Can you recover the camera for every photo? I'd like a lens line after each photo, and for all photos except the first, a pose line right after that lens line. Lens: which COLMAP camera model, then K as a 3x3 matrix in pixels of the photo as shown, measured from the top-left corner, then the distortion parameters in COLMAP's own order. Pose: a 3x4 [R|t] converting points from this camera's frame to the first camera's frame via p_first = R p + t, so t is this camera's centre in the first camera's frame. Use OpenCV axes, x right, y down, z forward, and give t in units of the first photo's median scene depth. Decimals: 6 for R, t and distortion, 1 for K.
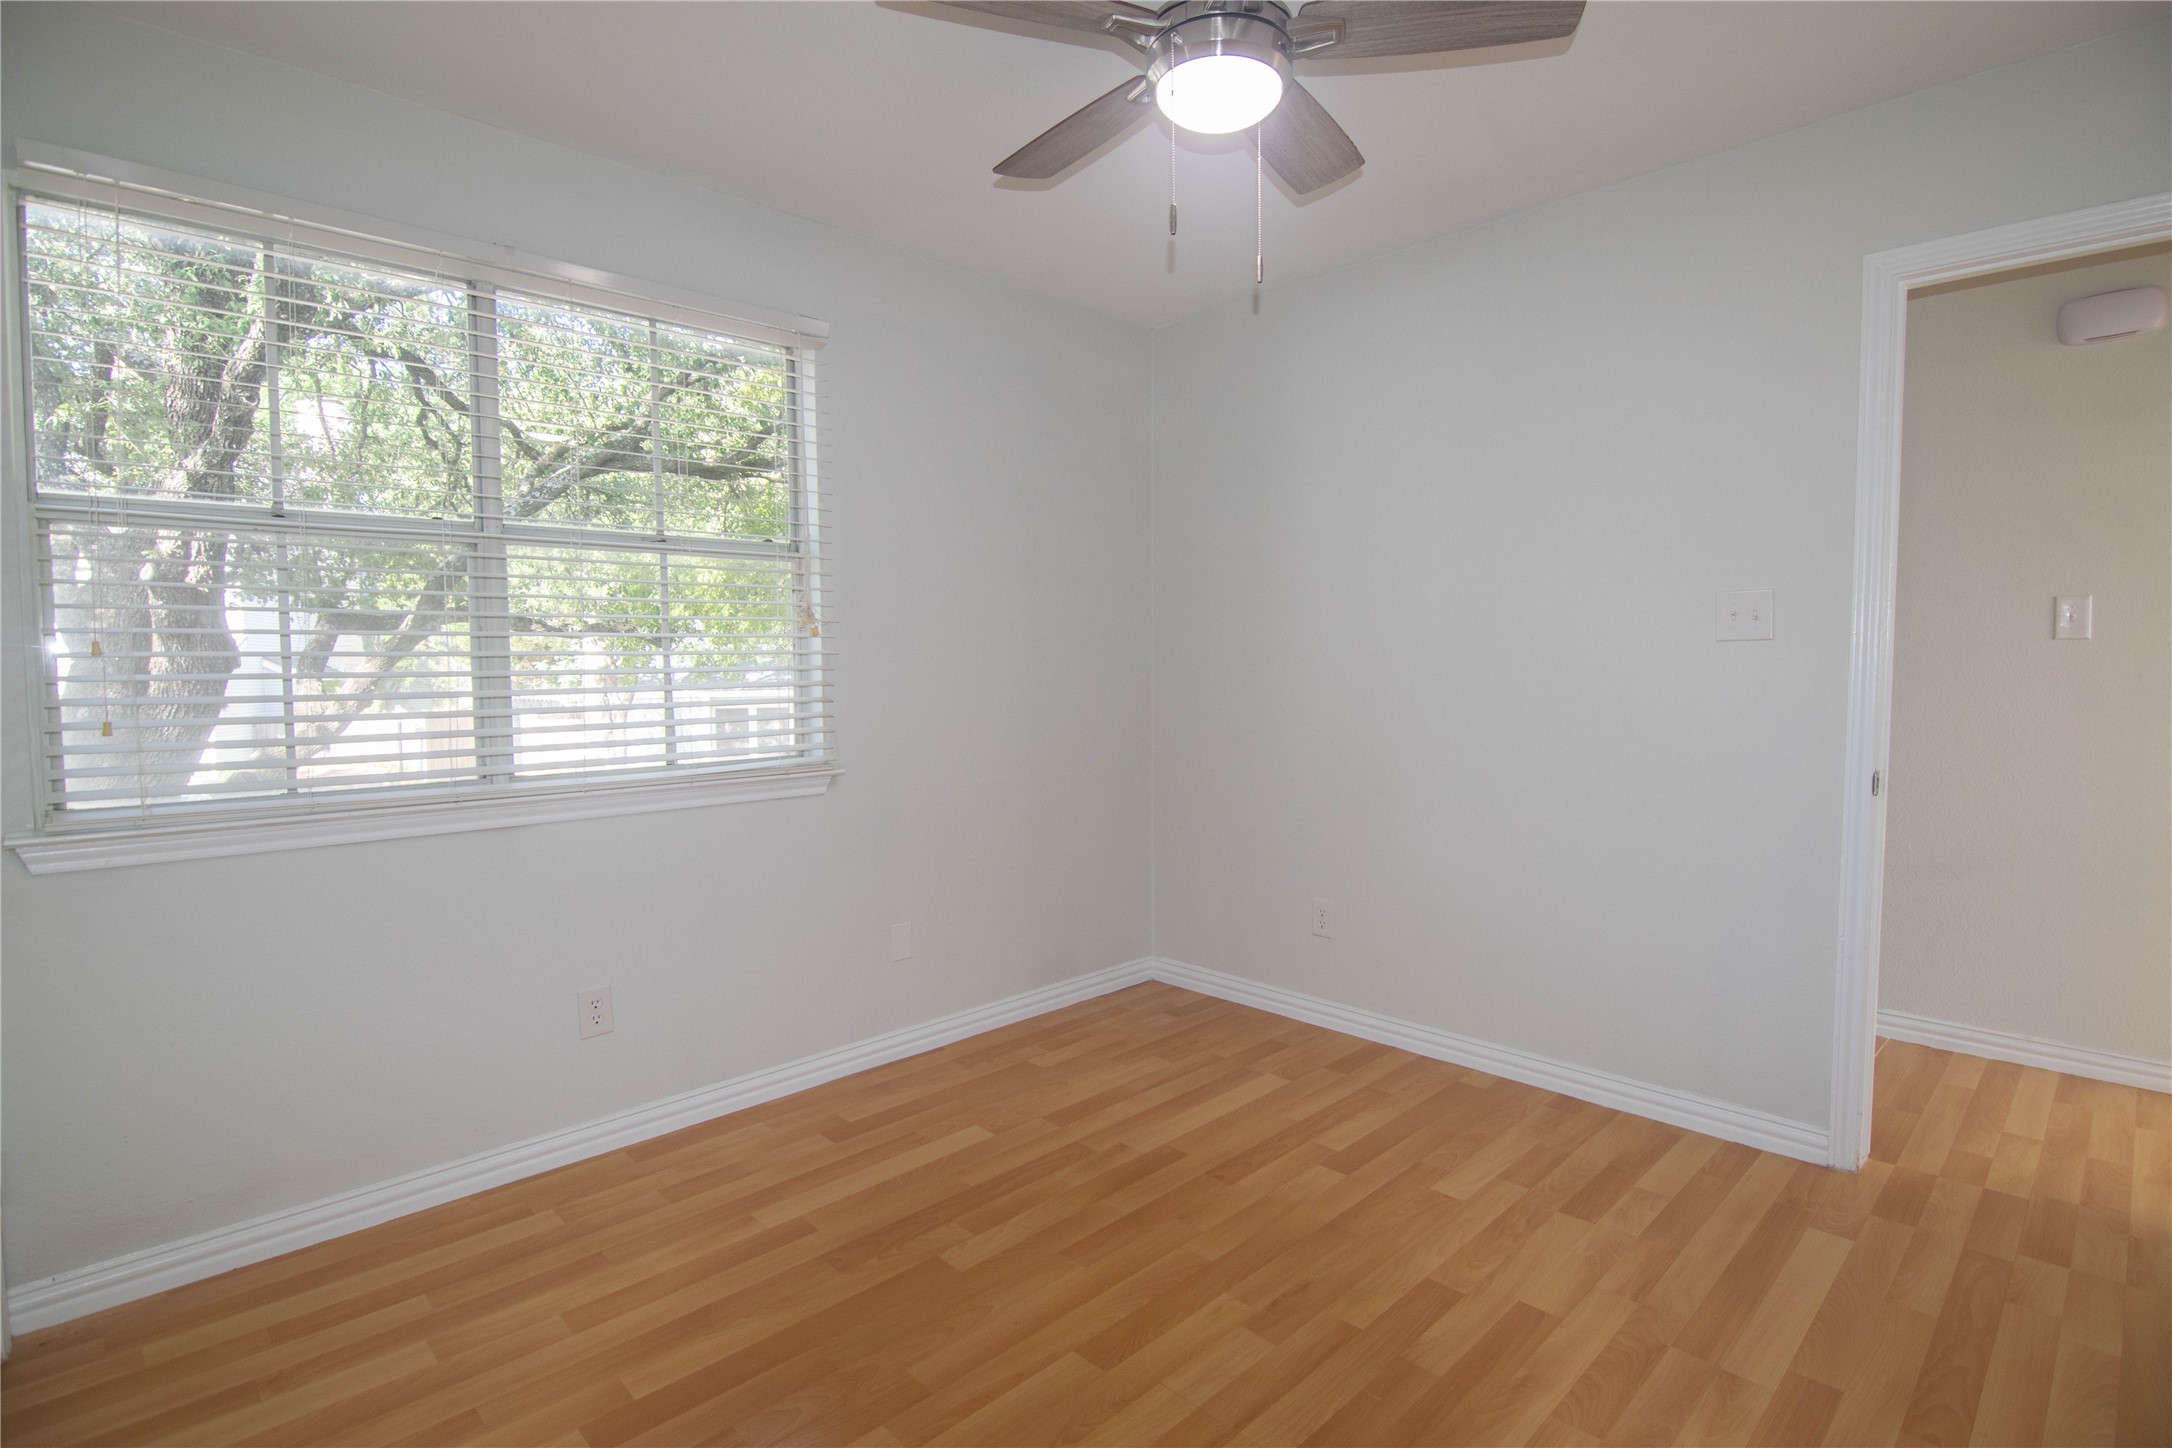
lens RADIAL K [[1050.2, 0, 1076.8], [0, 1050.2, 729.5], [0, 0, 1]] dist [-0.012448, -0.000643]
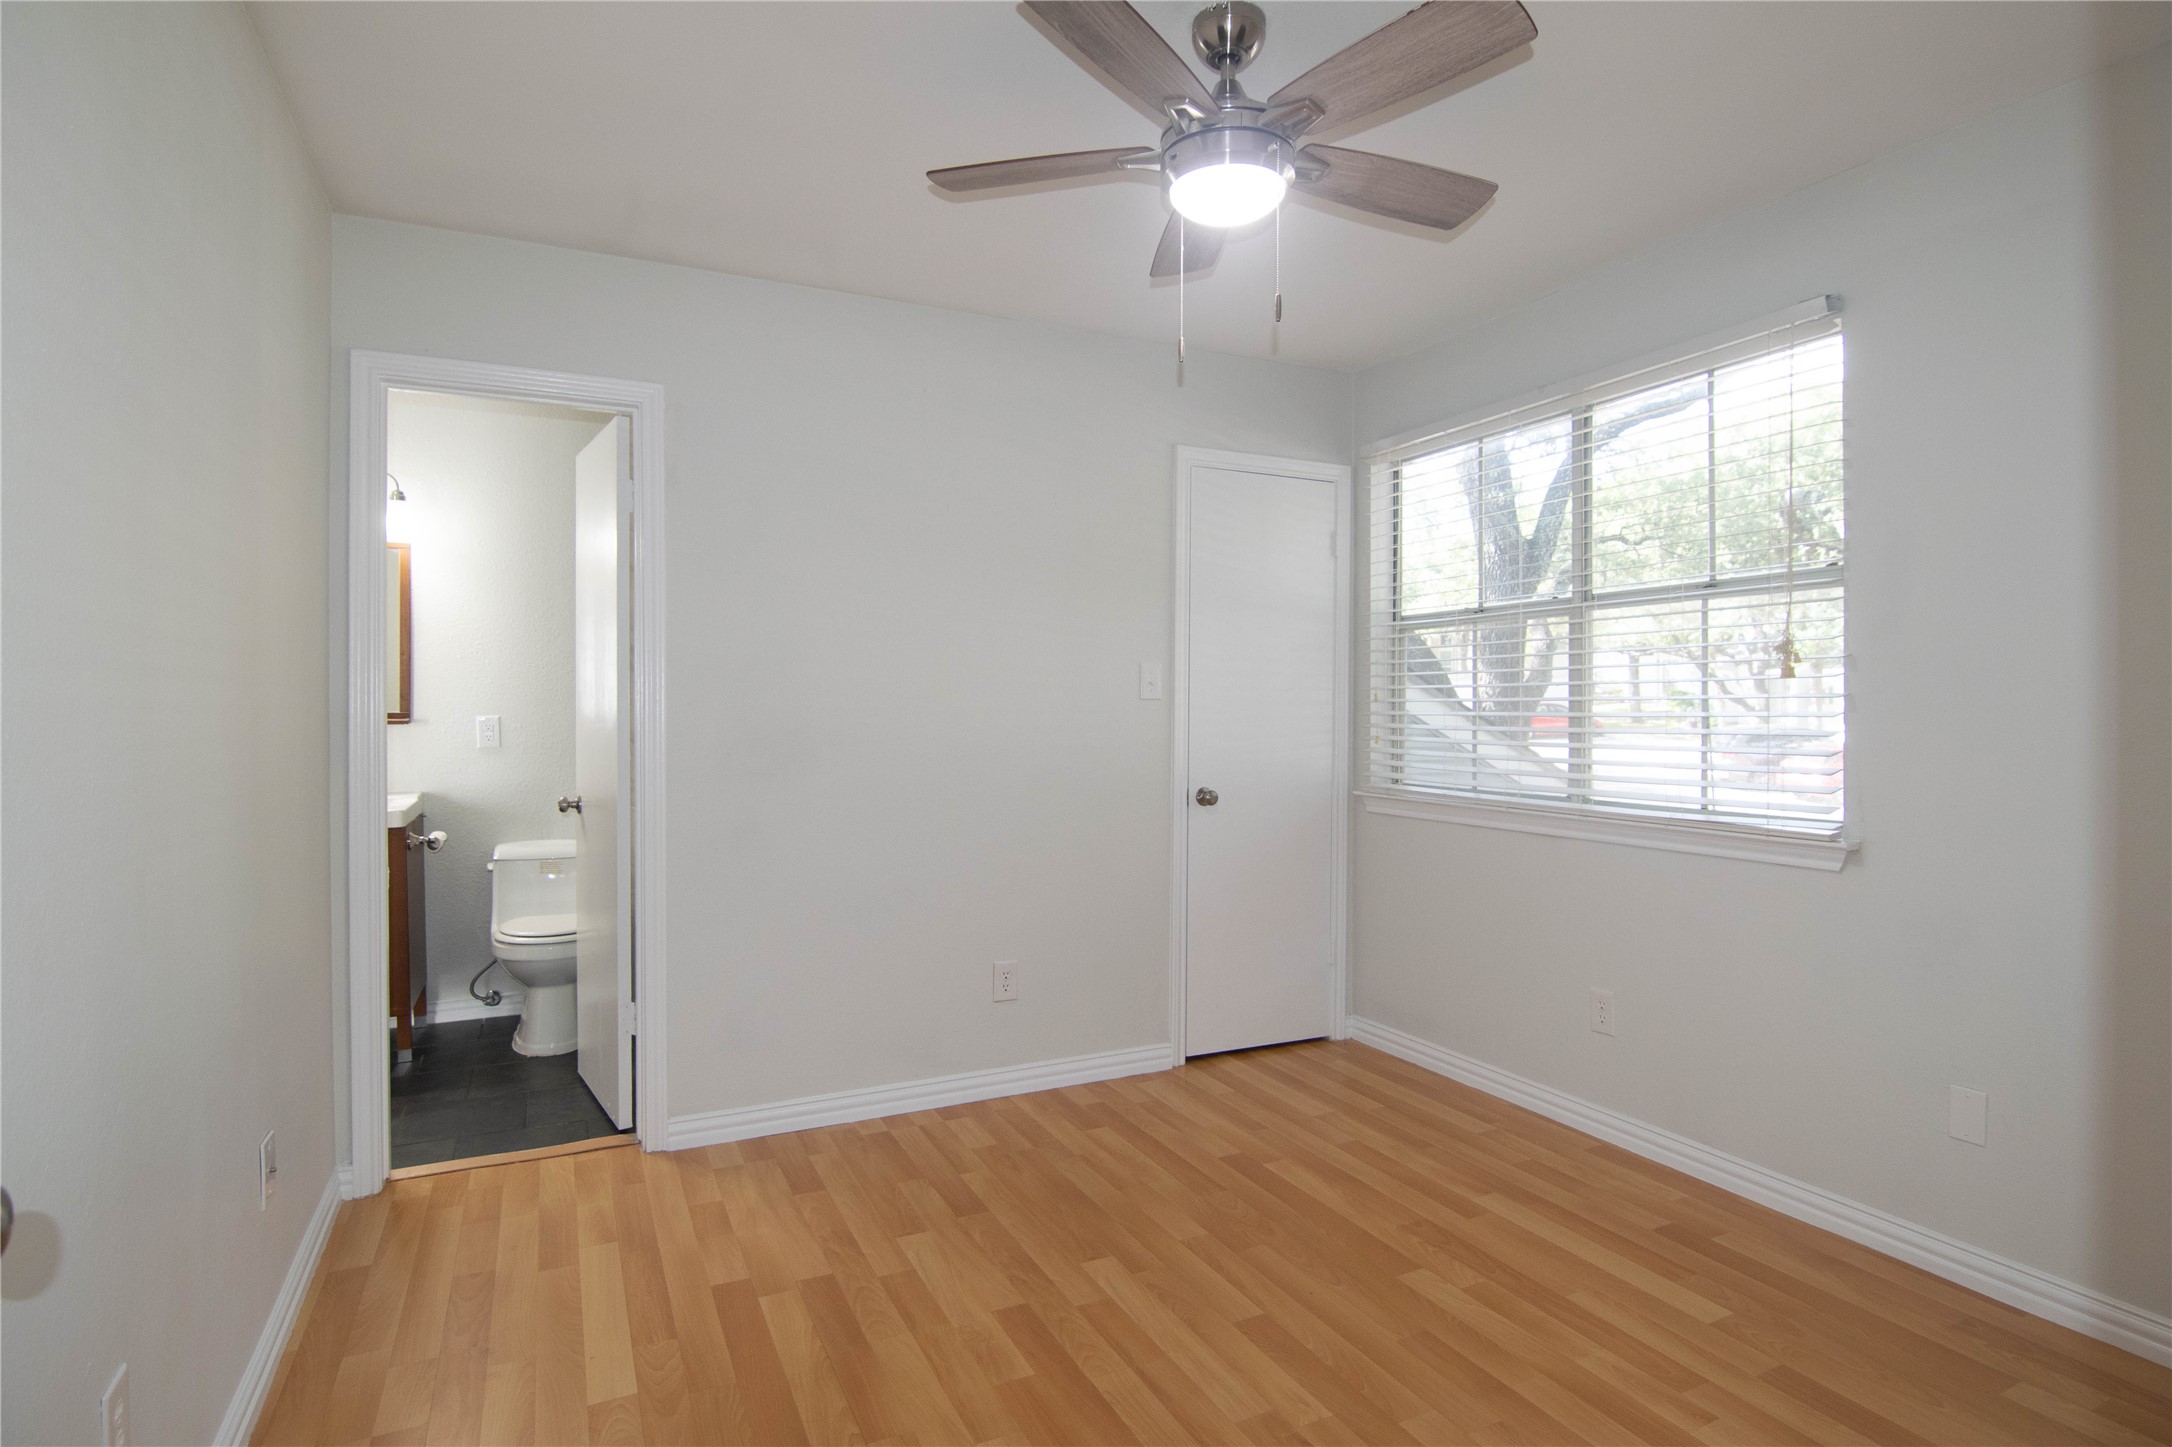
lens RADIAL K [[1050.2, 0, 1076.5], [0, 1050.2, 713.3], [0, 0, 1]] dist [-0.012448, -0.000643]
pose [[-0.295620, 0.011139, -0.955241, 0.895691], [-0.059364, 0.997785, 0.030007, -0.062545], [0.953459, 0.065578, -0.294304, 0.863541]]
